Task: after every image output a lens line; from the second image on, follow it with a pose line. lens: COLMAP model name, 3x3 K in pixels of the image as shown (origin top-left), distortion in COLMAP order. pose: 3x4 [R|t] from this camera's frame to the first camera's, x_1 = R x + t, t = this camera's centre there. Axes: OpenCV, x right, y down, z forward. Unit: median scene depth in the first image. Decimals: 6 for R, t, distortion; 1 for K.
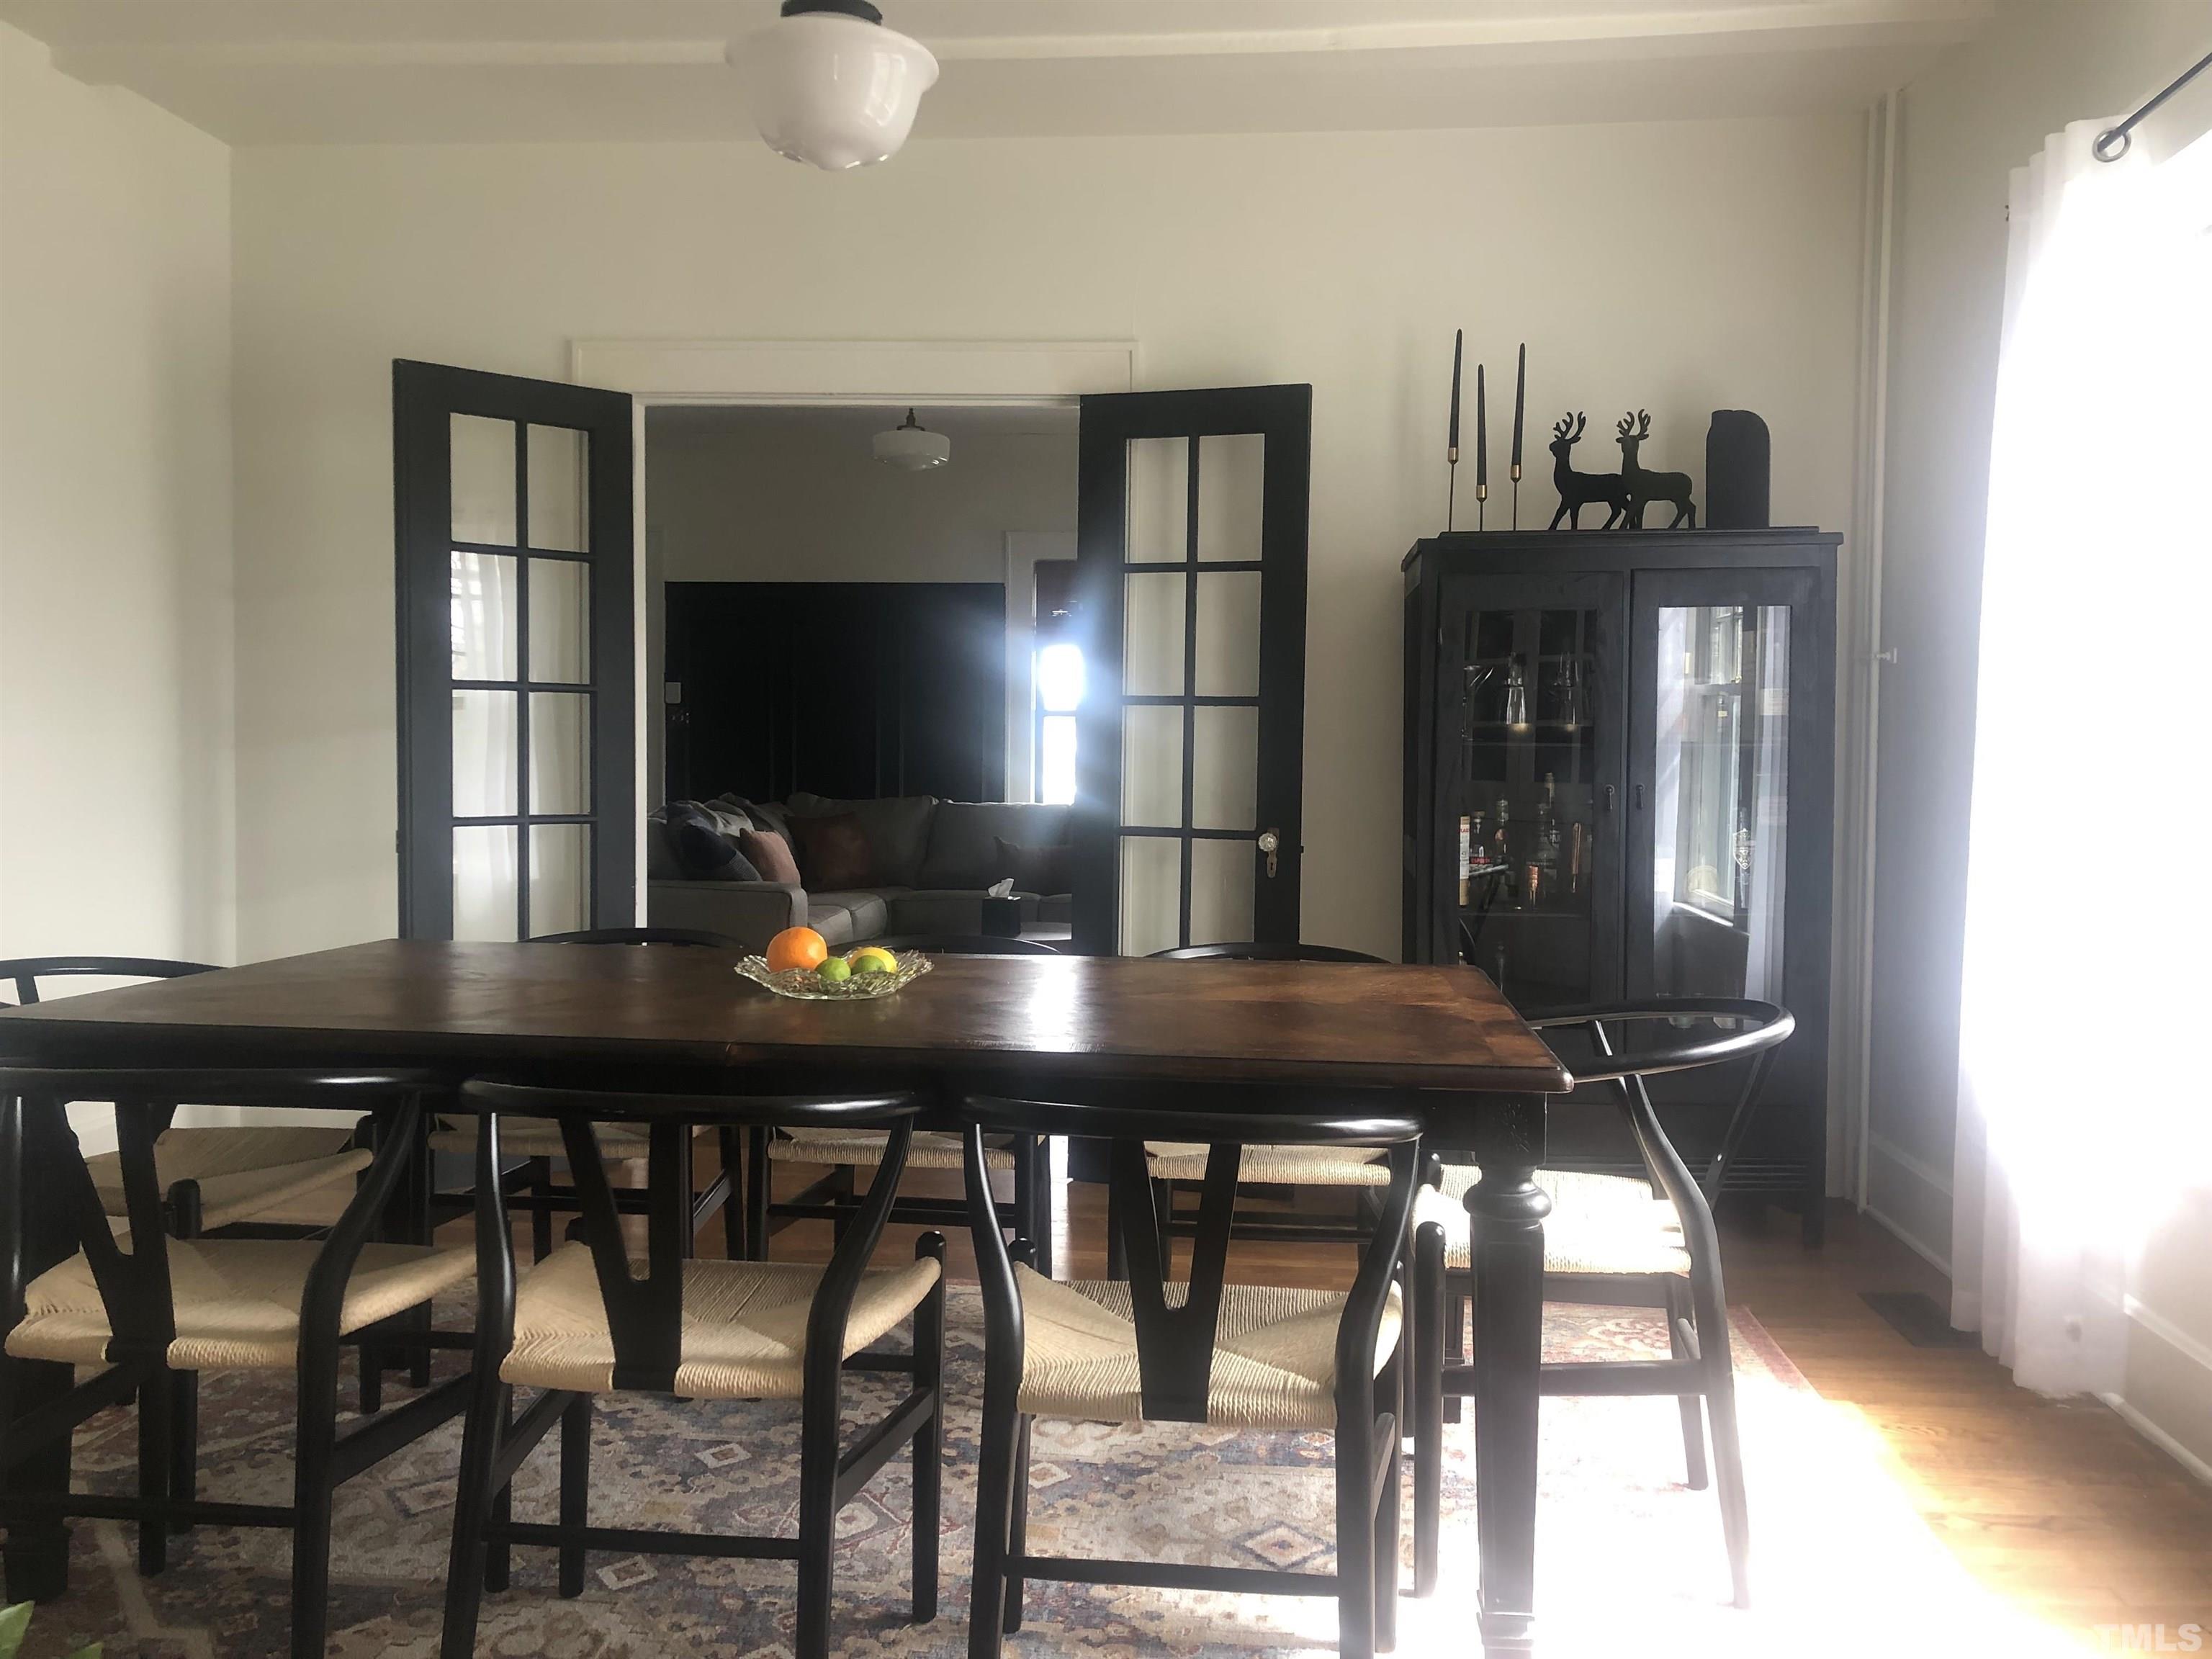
lens RADIAL K [[1808.9, 0, 1105.0], [0, 1808.9, 823.0], [0, 0, 1]] dist [-0.003165, 0.031284]
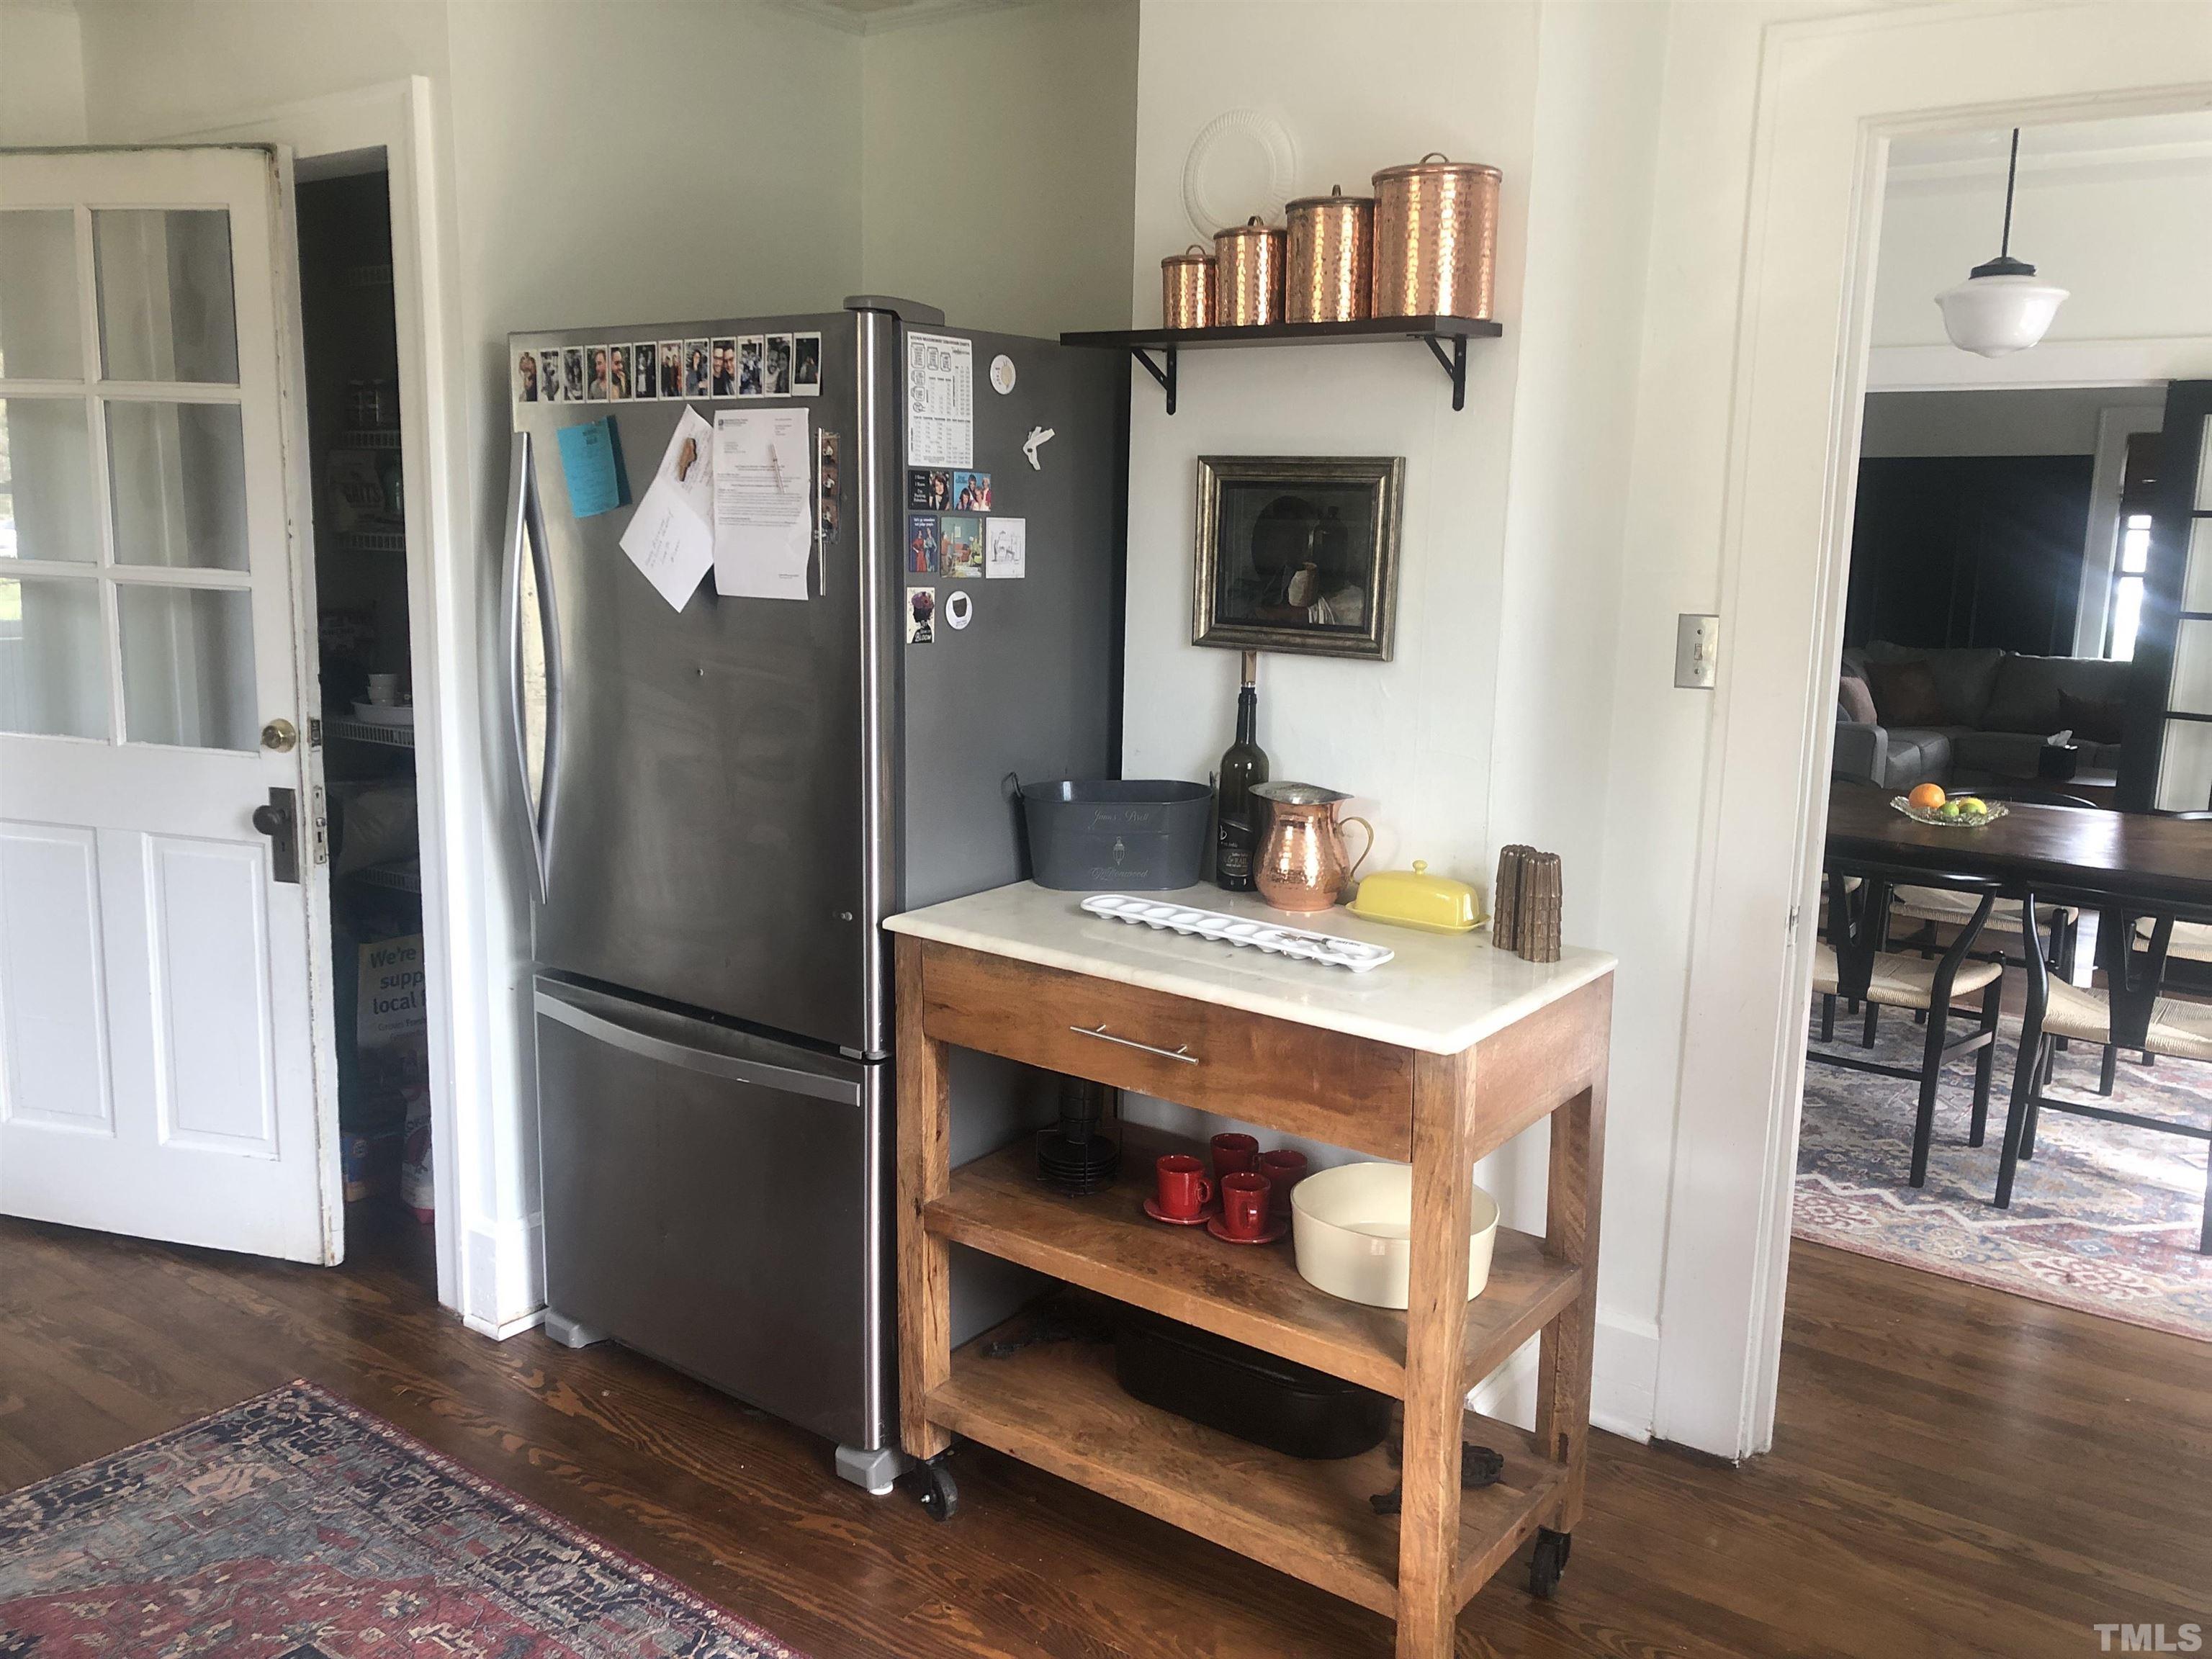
lens RADIAL K [[1808.9, 0, 1091.8], [0, 1808.9, 814.3], [0, 0, 1]] dist [-0.003165, 0.031284]
pose [[0.852163, 0.095822, -0.514429, 0.050759], [-0.036881, 0.991644, 0.123618, -0.105712], [0.521976, -0.086370, 0.848576, -0.980818]]
